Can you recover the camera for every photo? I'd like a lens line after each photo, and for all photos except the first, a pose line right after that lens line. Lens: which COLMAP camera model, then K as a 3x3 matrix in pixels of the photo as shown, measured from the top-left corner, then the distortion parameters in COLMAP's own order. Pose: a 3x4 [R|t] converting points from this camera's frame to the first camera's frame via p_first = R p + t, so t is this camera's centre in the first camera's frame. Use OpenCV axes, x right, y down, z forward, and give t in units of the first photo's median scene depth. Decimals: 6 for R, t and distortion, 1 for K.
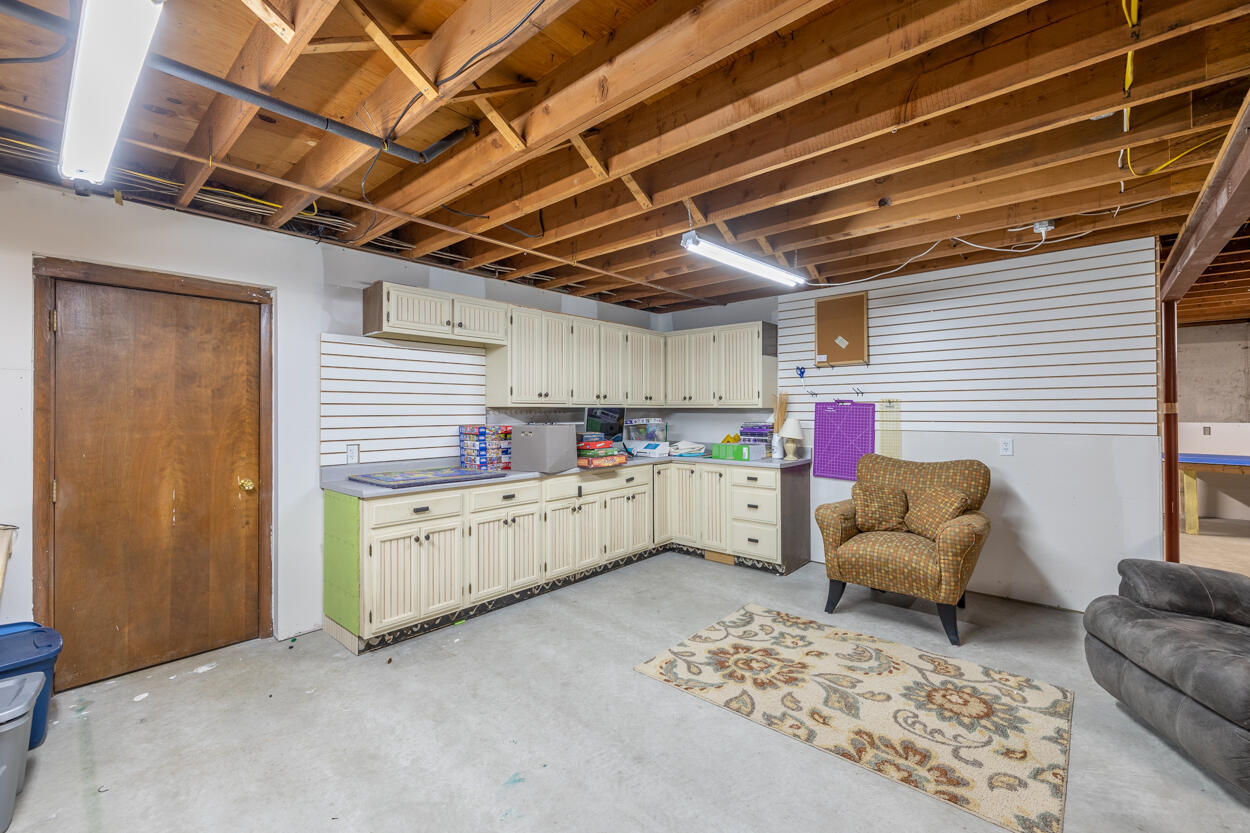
lens RADIAL K [[533.9, 0, 625.0], [0, 533.9, 400.8], [0, 0, 1]] dist [0.000297, 0.000038]
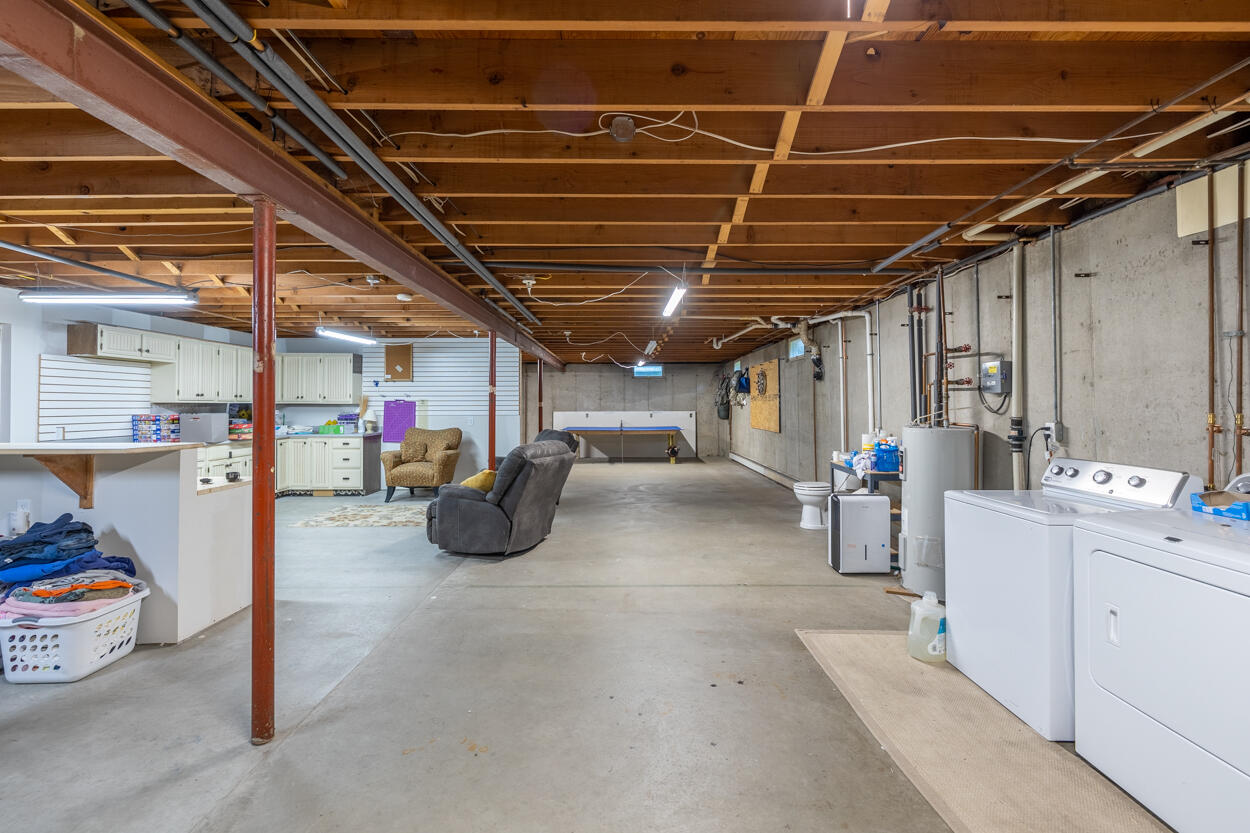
lens RADIAL K [[533.9, 0, 625.0], [0, 533.9, 400.8], [0, 0, 1]] dist [0.000297, 0.000038]
pose [[0.743820, 0.007036, 0.668343, -0.253729], [-0.013175, 0.999905, 0.004137, -0.015918], [-0.668250, -0.011883, 0.743842, -0.919502]]
